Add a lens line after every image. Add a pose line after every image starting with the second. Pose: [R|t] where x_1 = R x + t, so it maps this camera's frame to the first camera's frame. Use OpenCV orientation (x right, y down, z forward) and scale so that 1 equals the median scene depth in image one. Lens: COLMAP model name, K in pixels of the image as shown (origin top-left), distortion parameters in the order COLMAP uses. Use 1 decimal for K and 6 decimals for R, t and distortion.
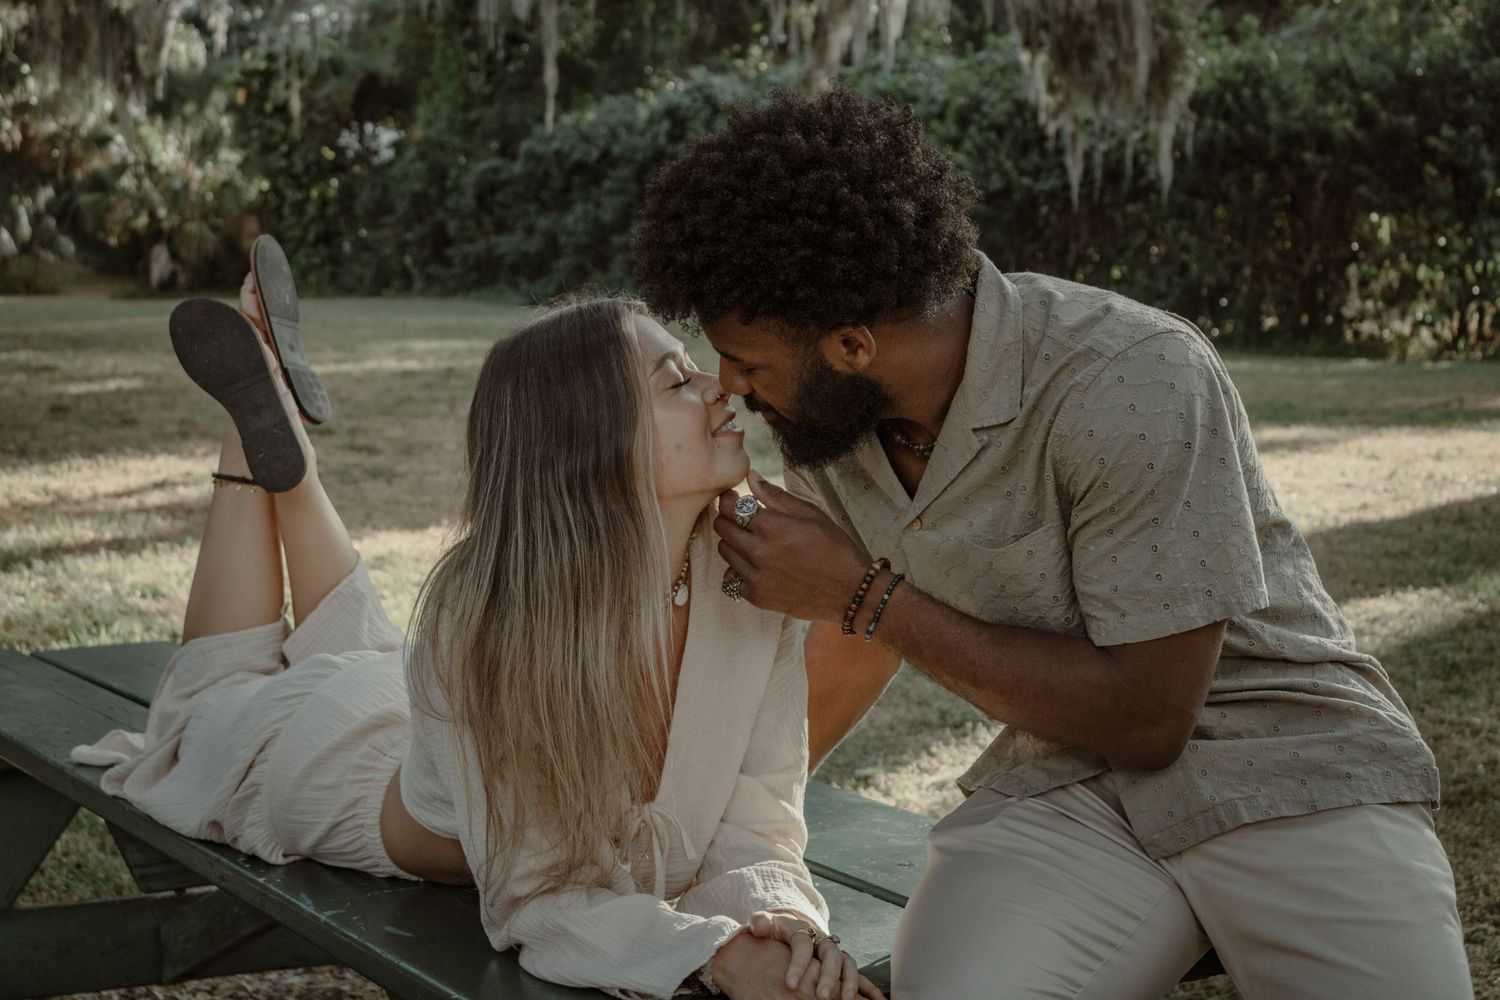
lens RADIAL K [[2602.7, 0, 744.5], [0, 2602.7, 481.3], [0, 0, 1]] dist [-0.022382, 0.124519]
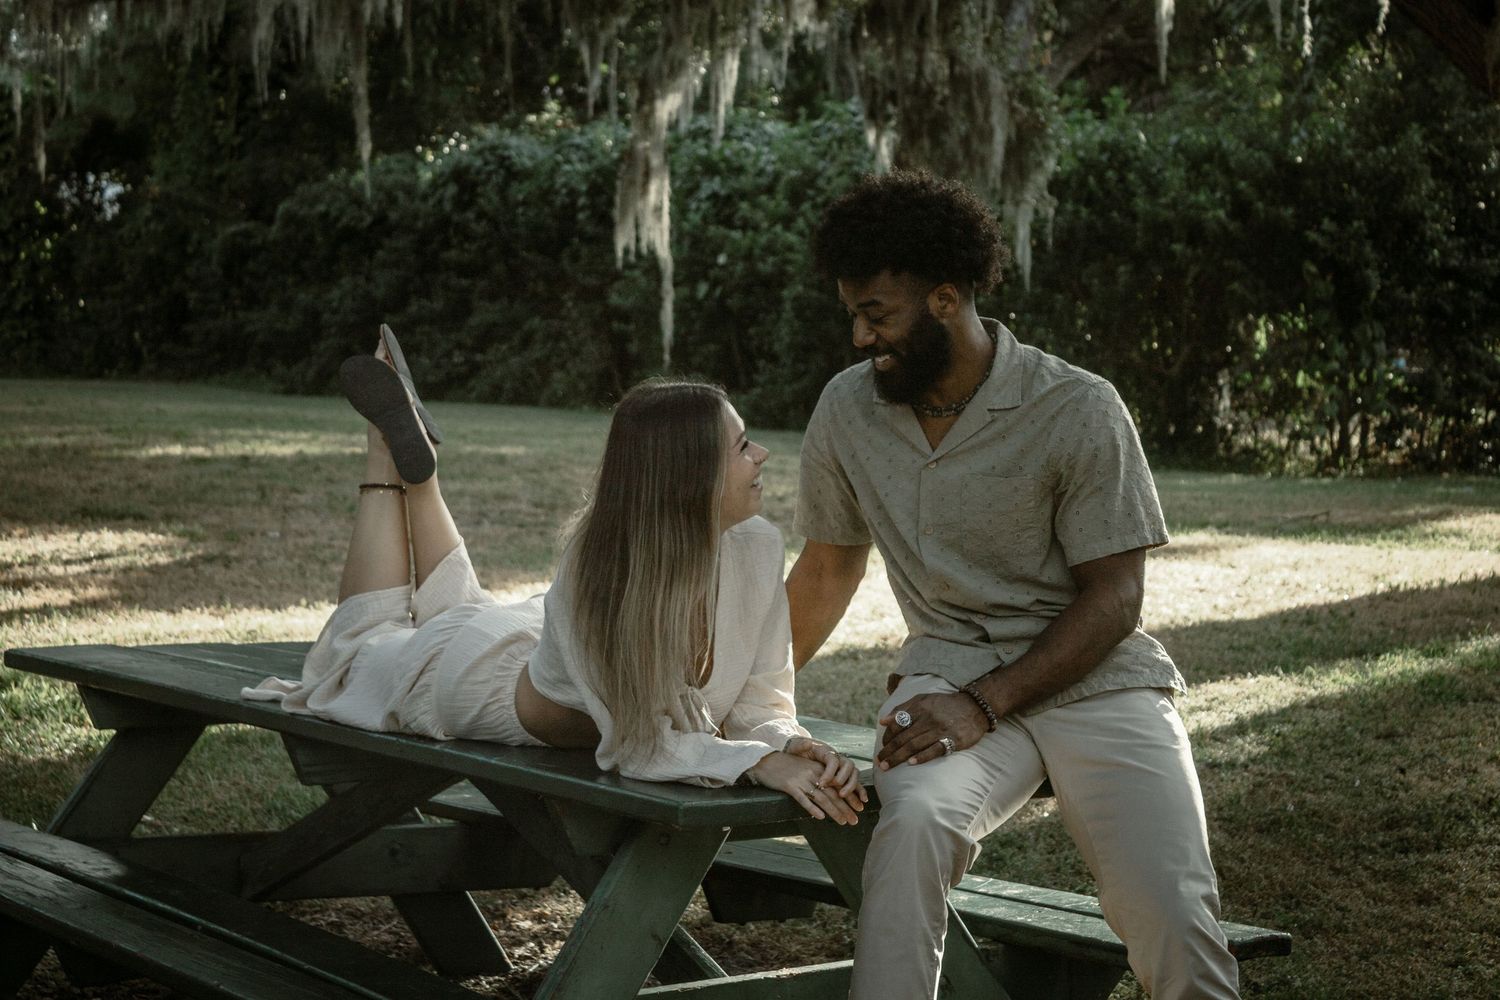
lens RADIAL K [[3224.7, 0, 750.0], [0, 3224.7, 500.0], [0, 0, 1]] dist [0.014051, 0.107624]
pose [[0.996685, 0.022031, 0.078316, -0.016735], [-0.019018, 0.999058, -0.039017, 0.008793], [-0.079102, 0.037398, 0.996165, -0.098516]]
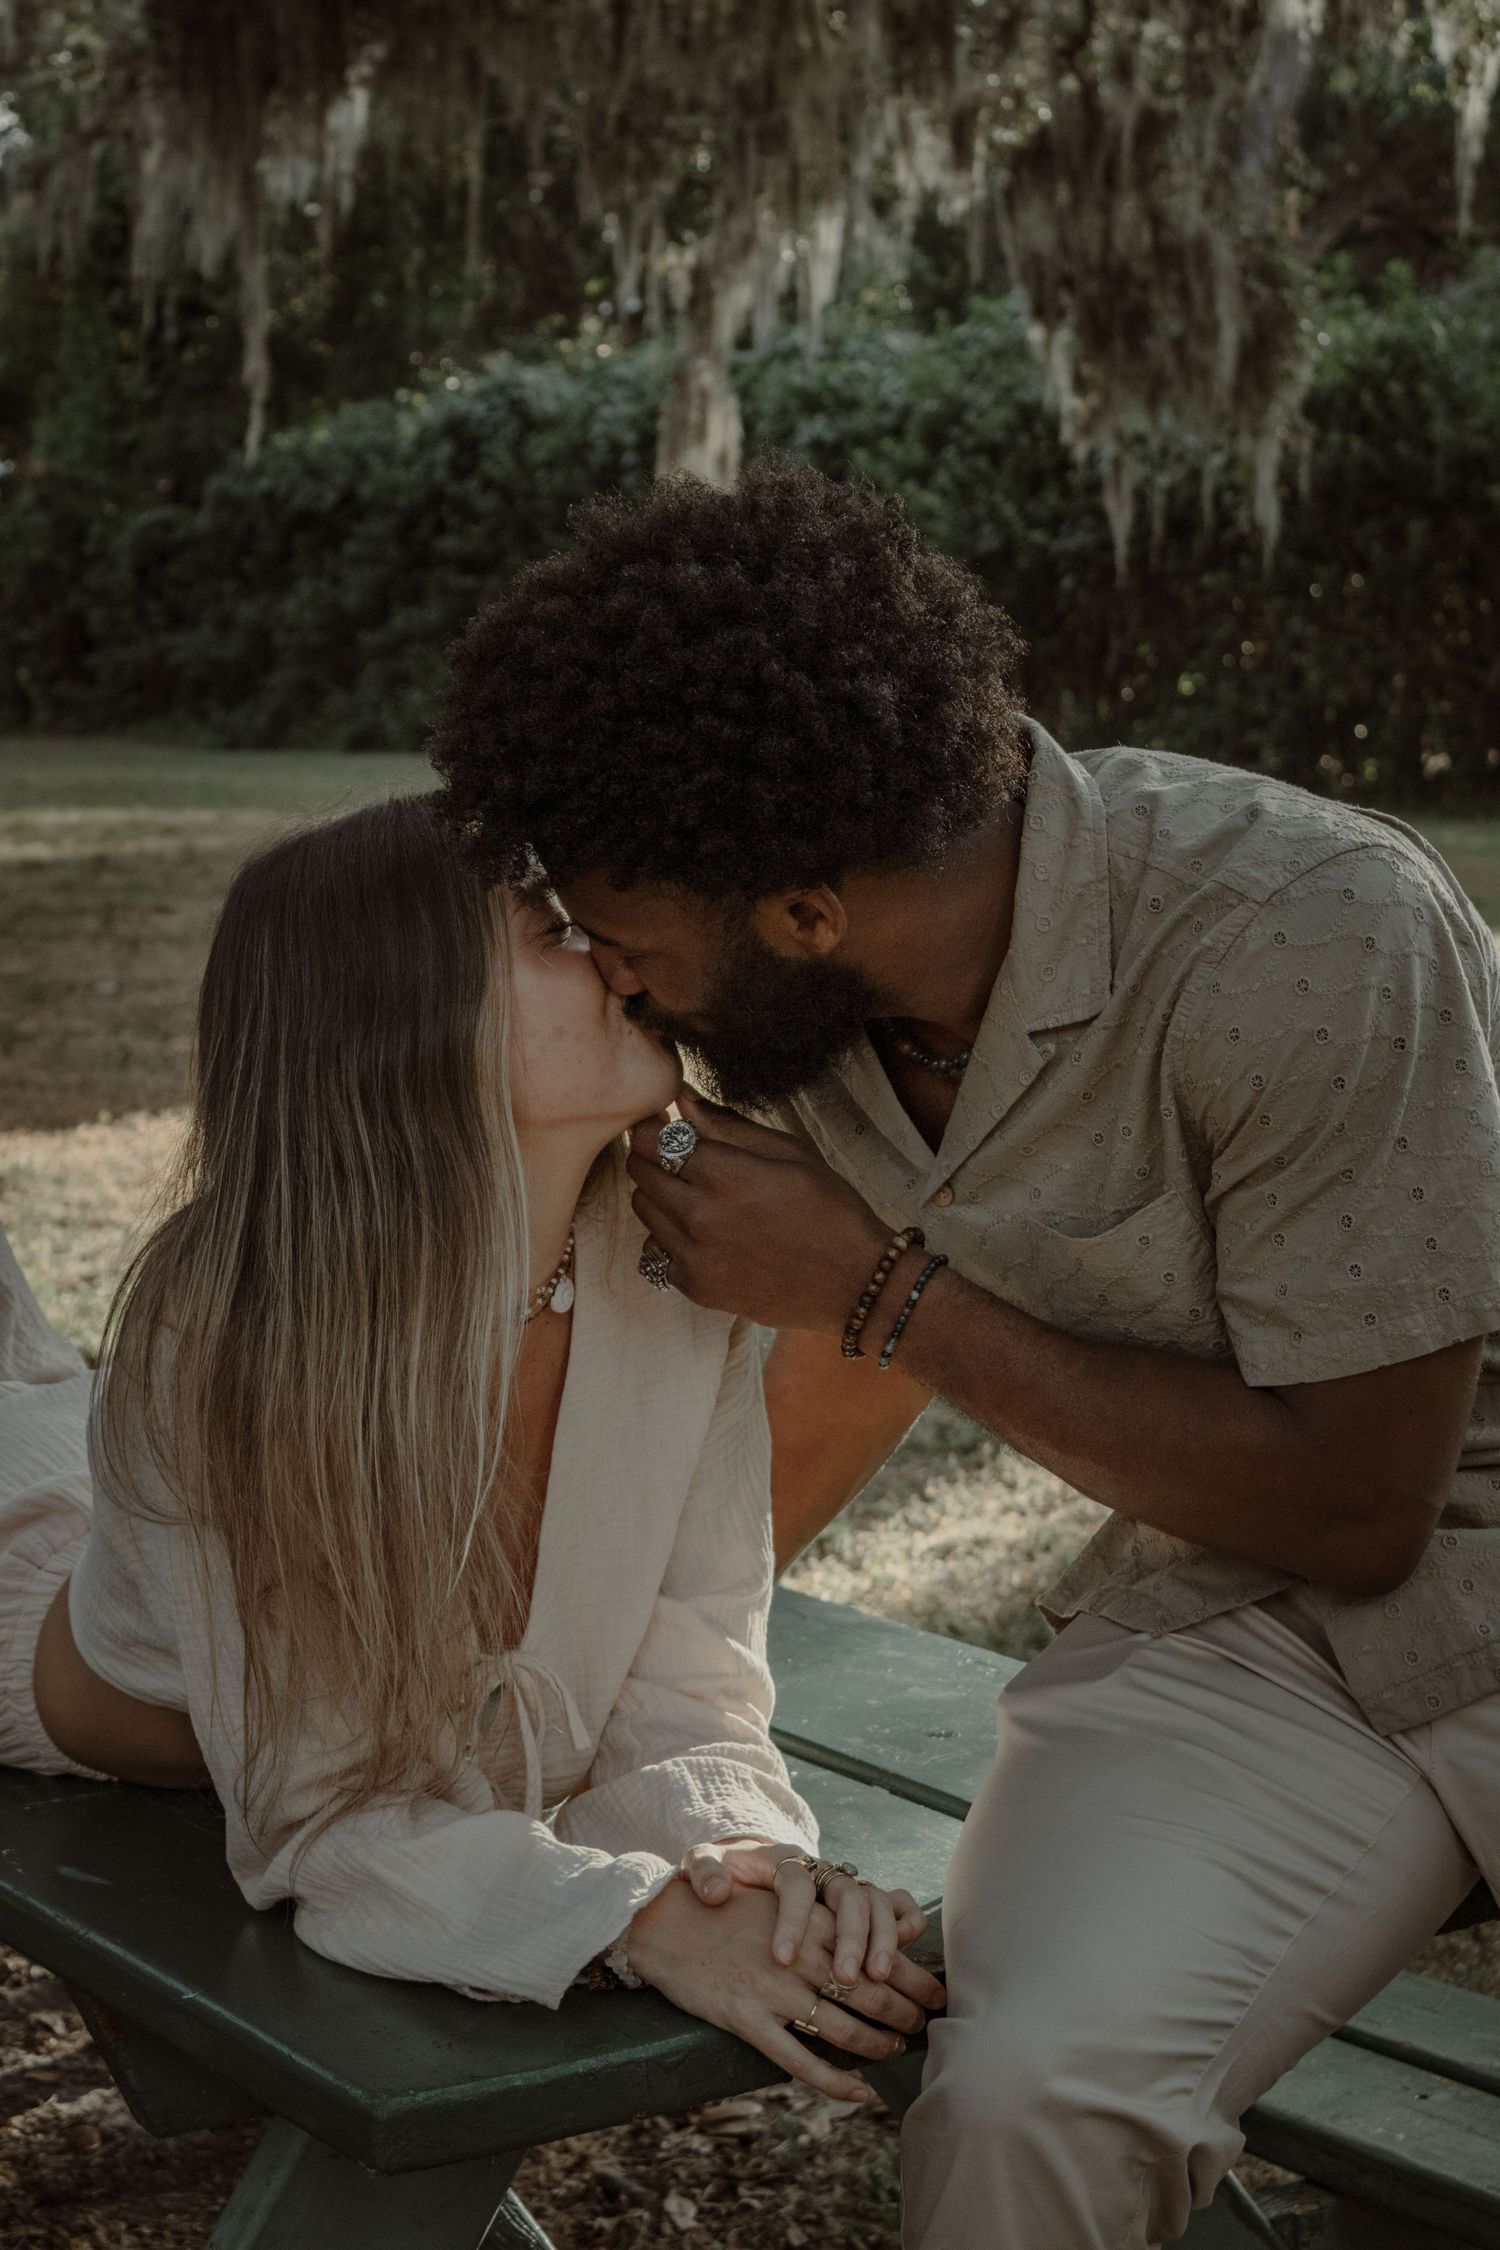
lens RADIAL K [[4225.8, 0, 750.0], [0, 4225.8, 1125.0], [0, 0, 1]] dist [0.028895, -0.258985]
pose [[0.999080, -0.014338, 0.040424, -0.001898], [0.013389, 0.999630, 0.023660, -0.001457], [-0.040749, -0.023097, 0.998902, 0.005129]]
